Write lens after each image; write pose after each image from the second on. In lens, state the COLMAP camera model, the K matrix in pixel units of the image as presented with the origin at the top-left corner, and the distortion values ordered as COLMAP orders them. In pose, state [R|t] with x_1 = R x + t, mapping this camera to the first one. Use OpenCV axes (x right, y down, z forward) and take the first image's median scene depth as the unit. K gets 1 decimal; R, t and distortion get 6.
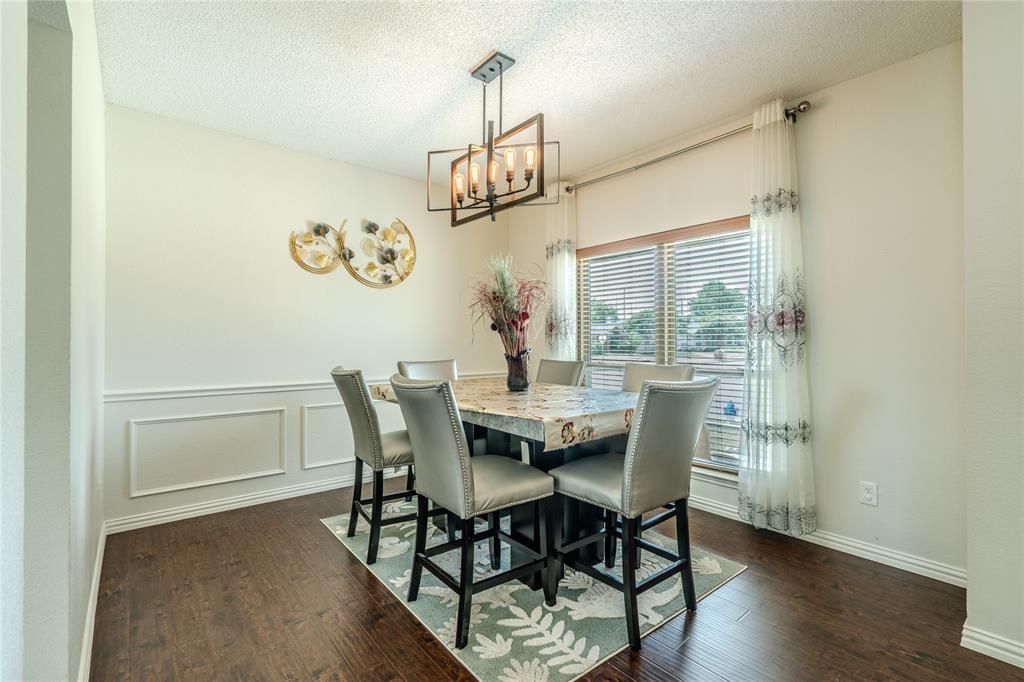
lens RADIAL K [[461.8, 0, 509.7], [0, 461.8, 338.2], [0, 0, 1]] dist [-0.000234, 0.000080]
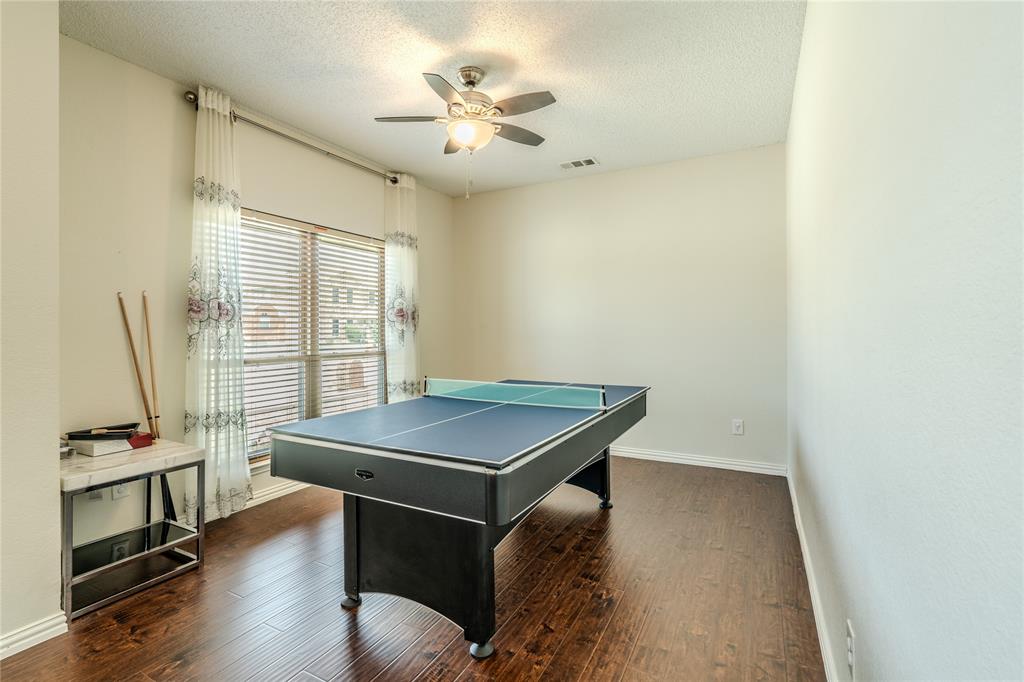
lens RADIAL K [[461.8, 0, 509.7], [0, 461.8, 338.2], [0, 0, 1]] dist [-0.000234, 0.000080]
pose [[-0.372498, -0.003865, 0.928025, -0.914040], [-0.001685, 0.999992, 0.003489, 0.027415], [-0.928032, -0.000264, -0.372502, 1.297085]]
